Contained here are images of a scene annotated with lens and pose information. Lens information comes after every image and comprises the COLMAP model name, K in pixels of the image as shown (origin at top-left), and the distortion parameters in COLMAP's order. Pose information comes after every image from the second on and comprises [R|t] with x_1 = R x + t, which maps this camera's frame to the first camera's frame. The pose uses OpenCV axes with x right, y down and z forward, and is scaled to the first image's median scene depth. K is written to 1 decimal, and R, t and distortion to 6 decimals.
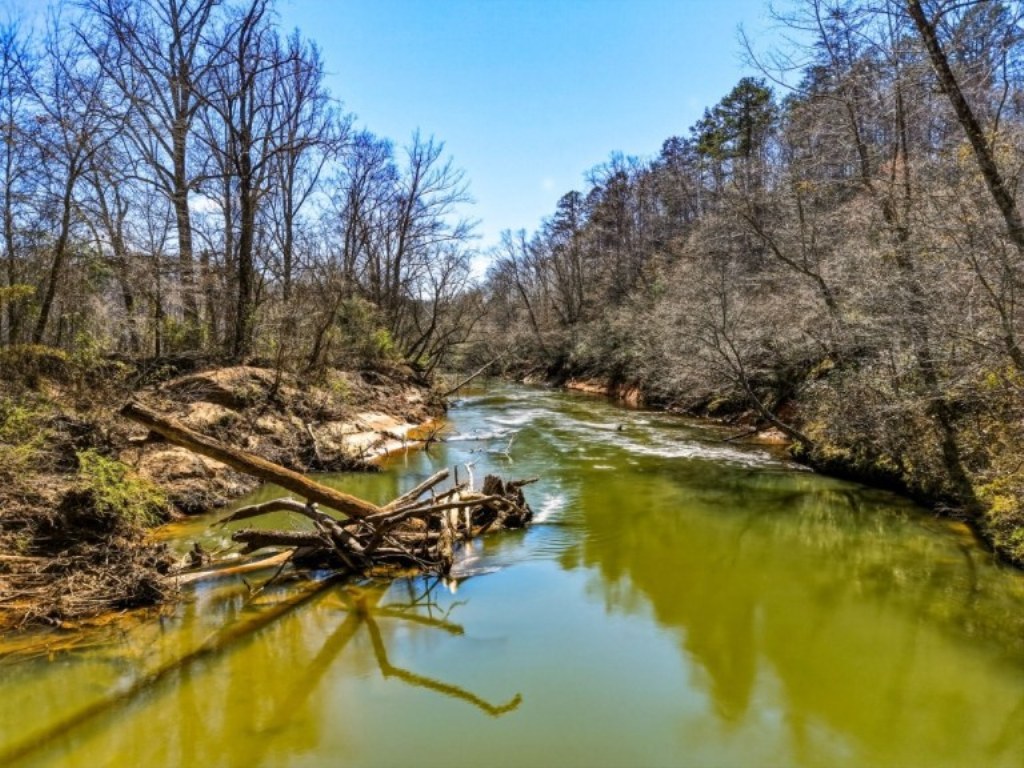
lens RADIAL K [[732.3, 0, 512.0], [0, 732.3, 384.0], [0, 0, 1]] dist [-0.005554, -0.002311]
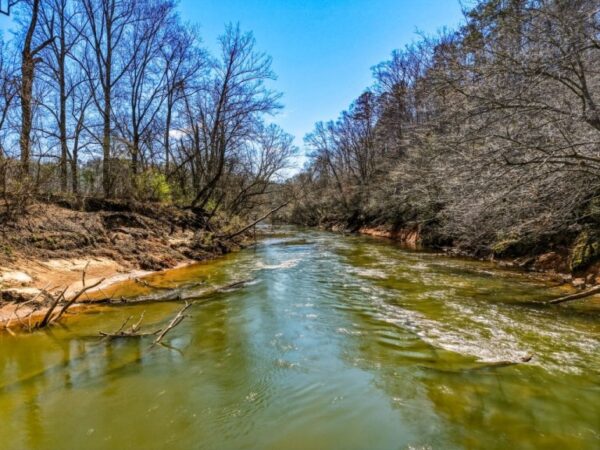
lens RADIAL K [[429.1, 0, 300.0], [0, 429.1, 225.0], [0, 0, 1]] dist [-0.005554, -0.002311]
pose [[0.995370, -0.008754, -0.095719, 0.049222], [0.006748, 0.999751, -0.021256, 0.007157], [0.095881, 0.020512, 0.995181, 0.283039]]
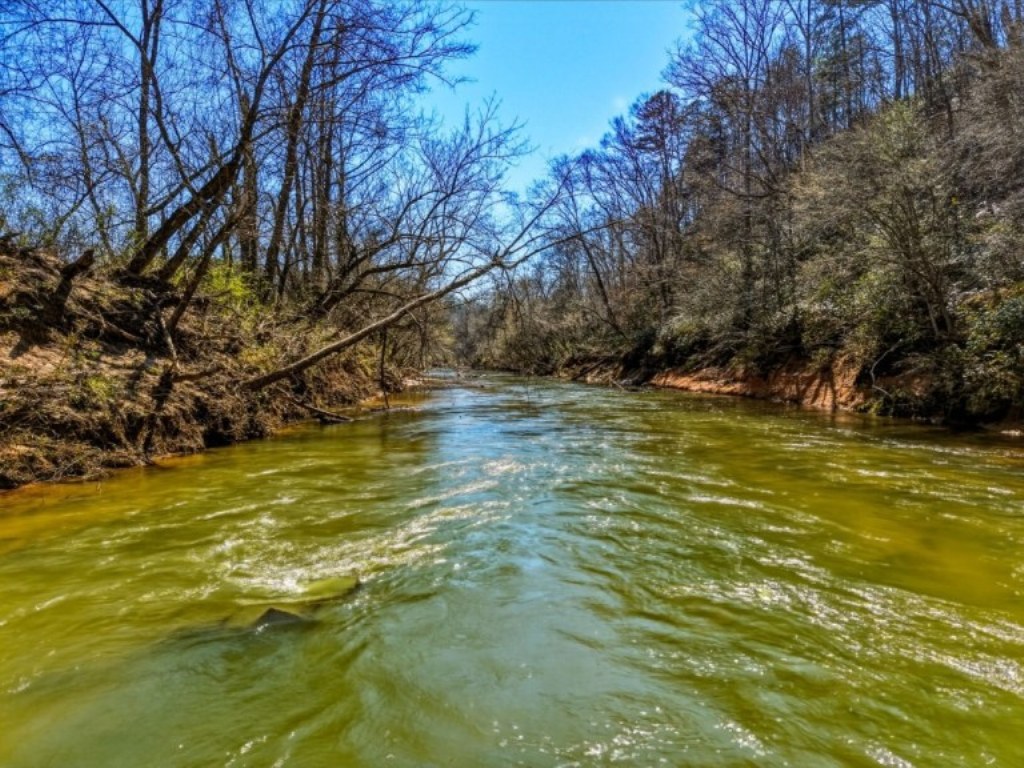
lens RADIAL K [[732.3, 0, 512.0], [0, 732.3, 384.0], [0, 0, 1]] dist [-0.005554, -0.002311]
pose [[0.994098, -0.000201, -0.108487, 0.030434], [-0.001222, 0.999914, -0.013044, 0.012614], [0.108480, 0.013099, 0.994012, 0.510747]]
